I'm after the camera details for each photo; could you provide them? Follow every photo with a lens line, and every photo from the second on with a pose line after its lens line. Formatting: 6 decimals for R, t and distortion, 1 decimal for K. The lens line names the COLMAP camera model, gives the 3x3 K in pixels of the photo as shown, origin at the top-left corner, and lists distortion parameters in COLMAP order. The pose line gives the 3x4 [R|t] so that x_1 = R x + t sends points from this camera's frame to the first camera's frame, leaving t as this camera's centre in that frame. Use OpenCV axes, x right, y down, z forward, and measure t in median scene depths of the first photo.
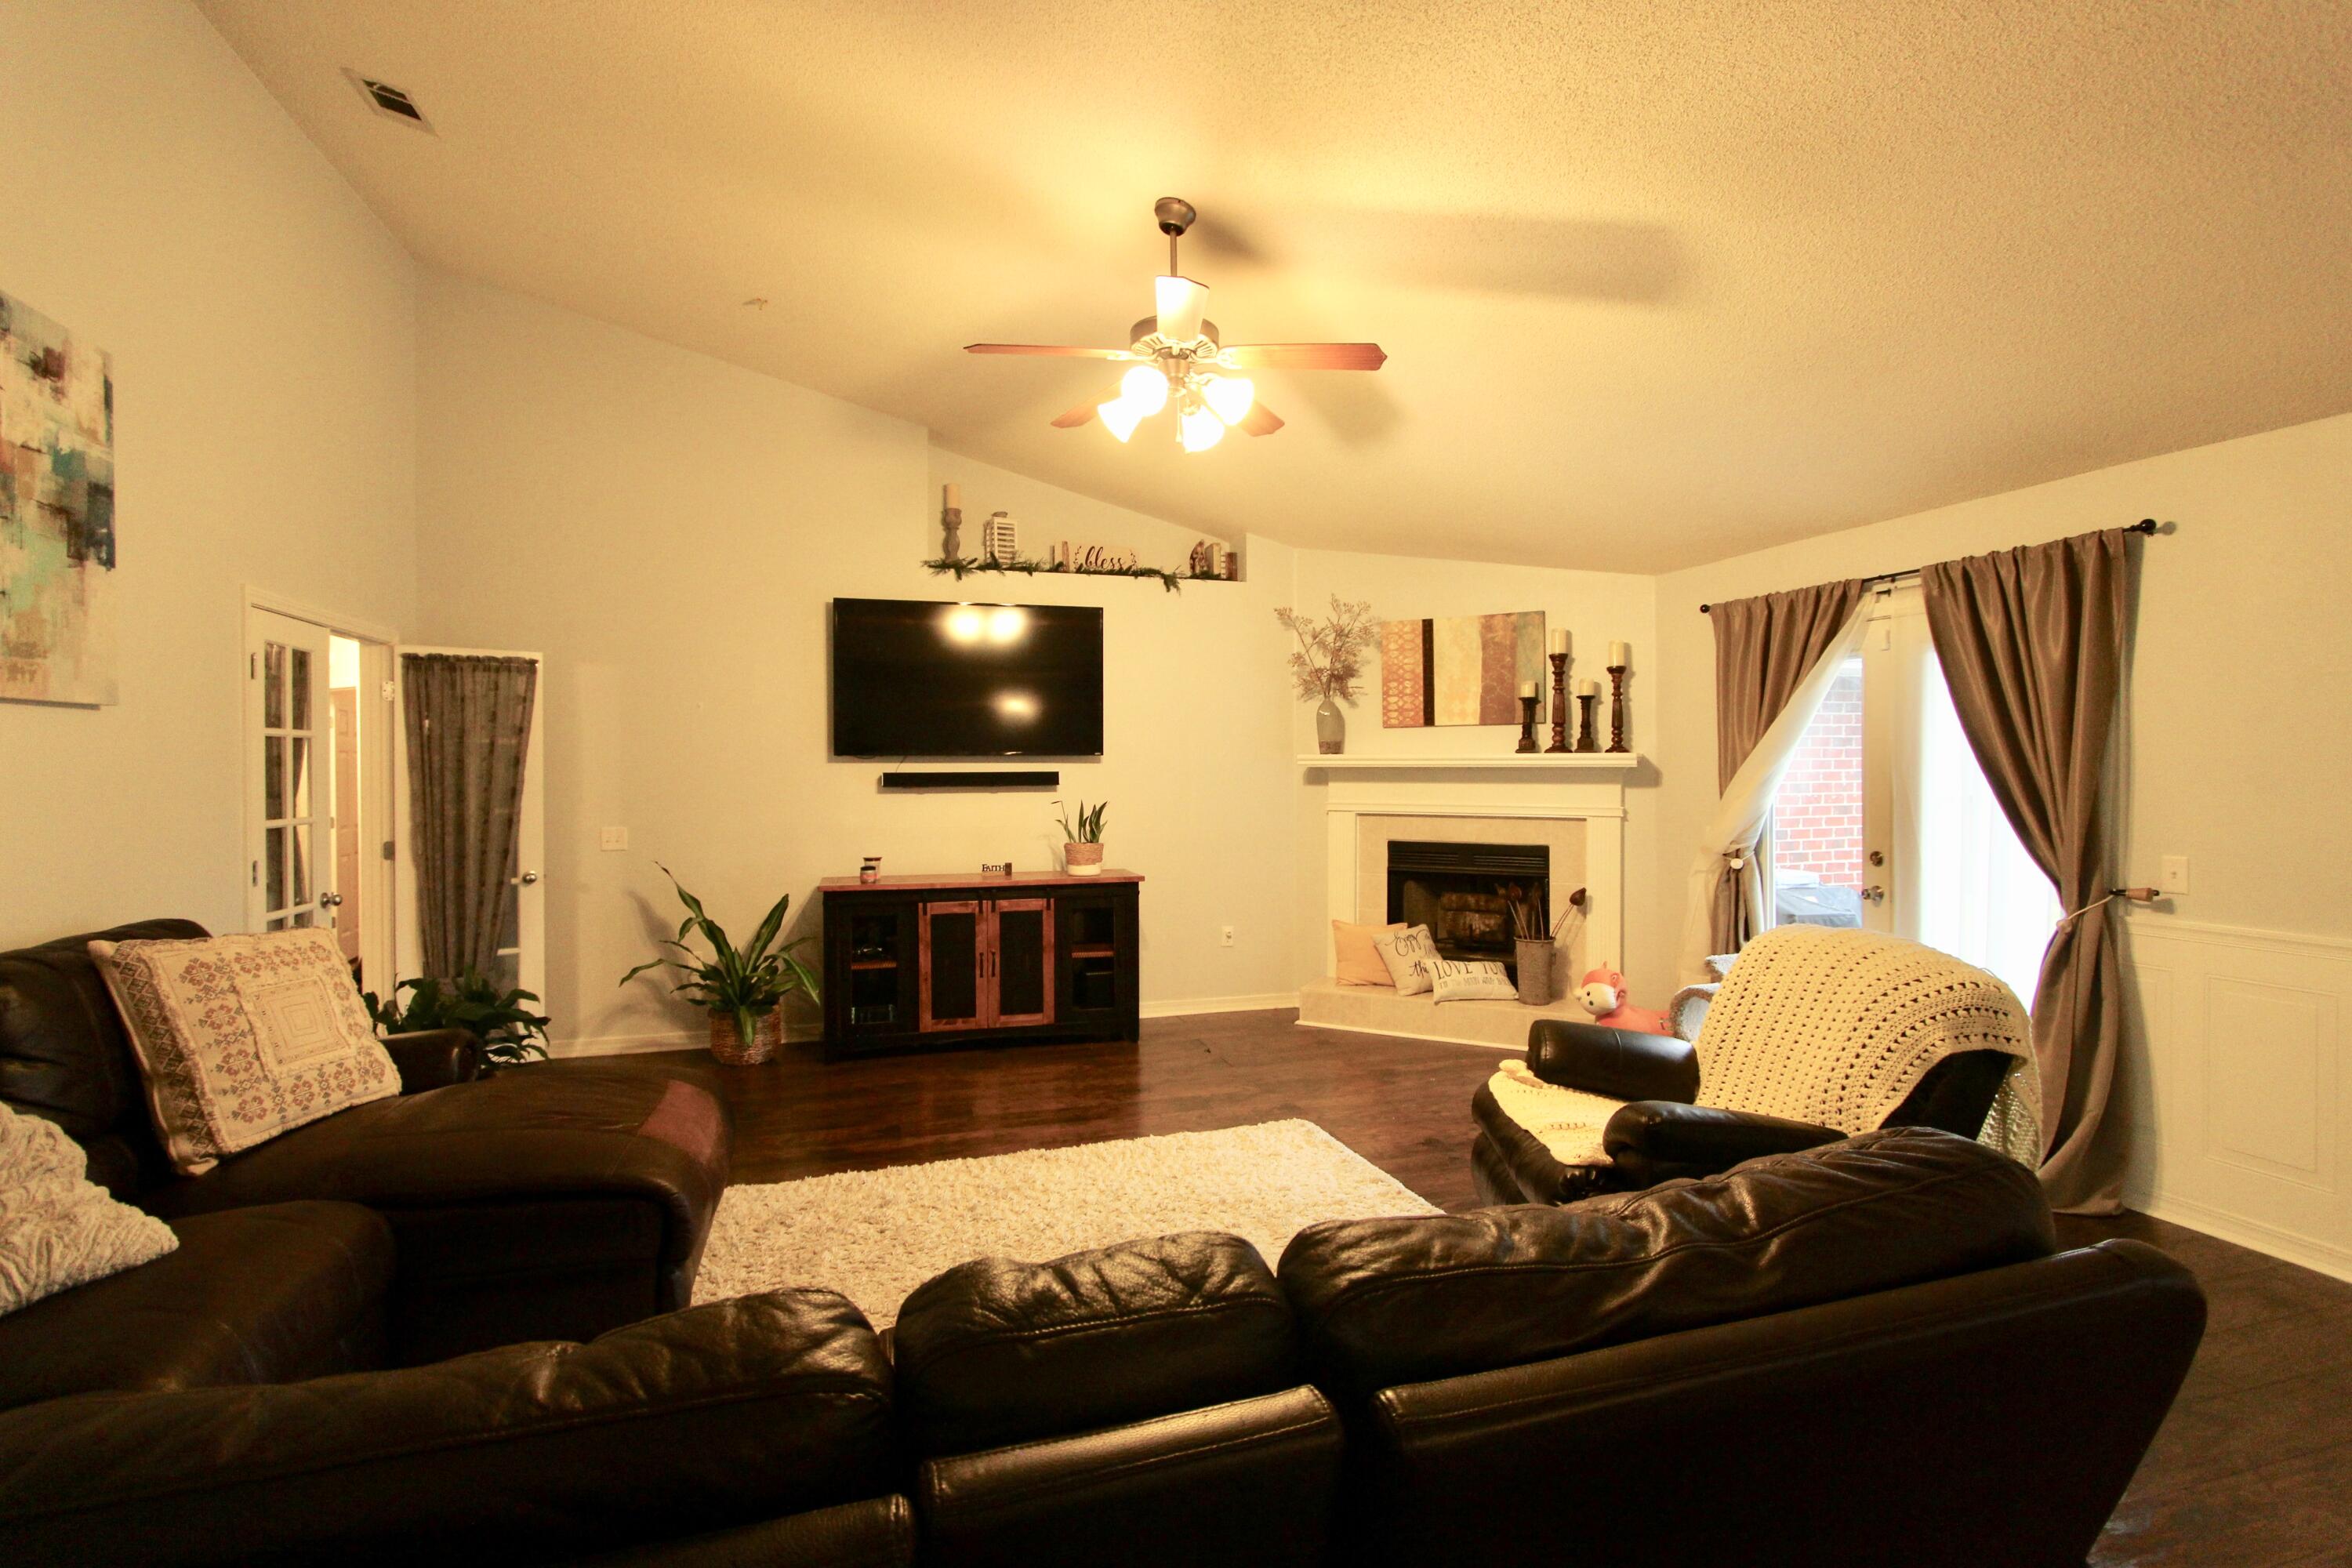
lens RADIAL K [[1085.8, 0, 1174.4], [0, 1085.8, 785.5], [0, 0, 1]] dist [-0.020099, 0.003202]
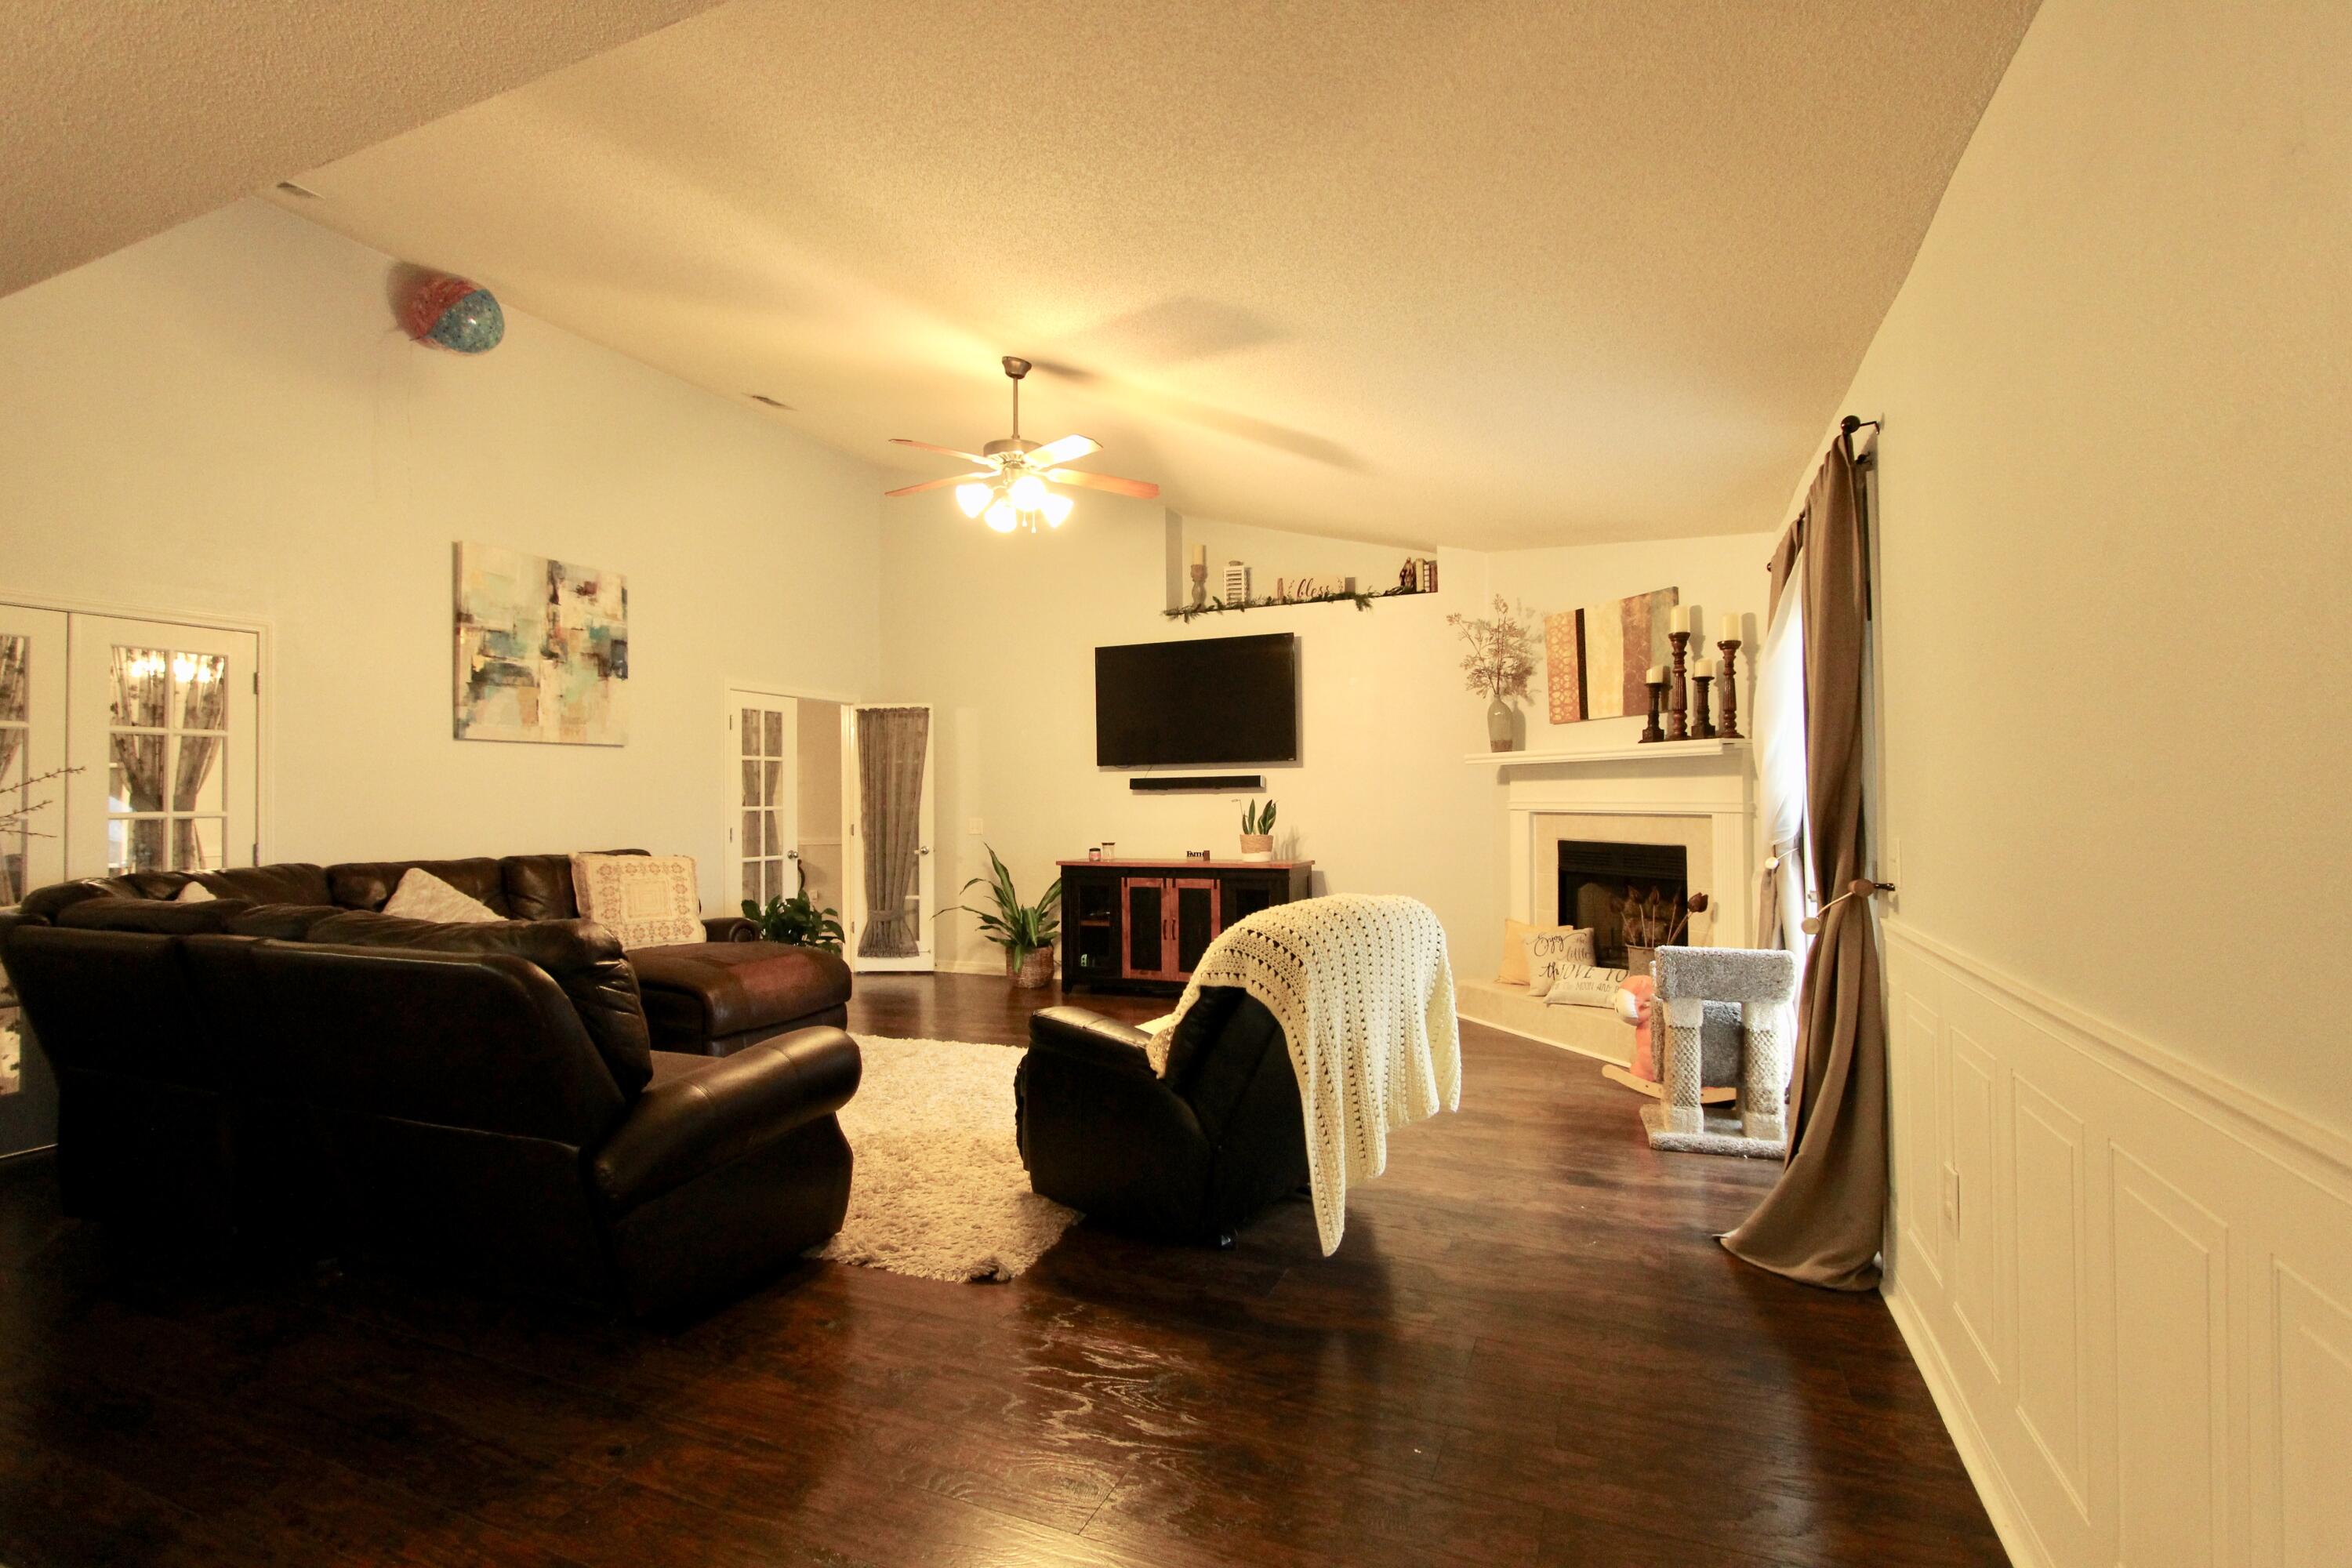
lens RADIAL K [[1085.8, 0, 1172.3], [0, 1085.8, 783.0], [0, 0, 1]] dist [-0.020099, 0.003202]
pose [[0.768135, -0.016097, -0.640086, 0.606992], [-0.000184, 0.999678, -0.025361, 0.026925], [0.640288, 0.019598, 0.767885, 0.037912]]
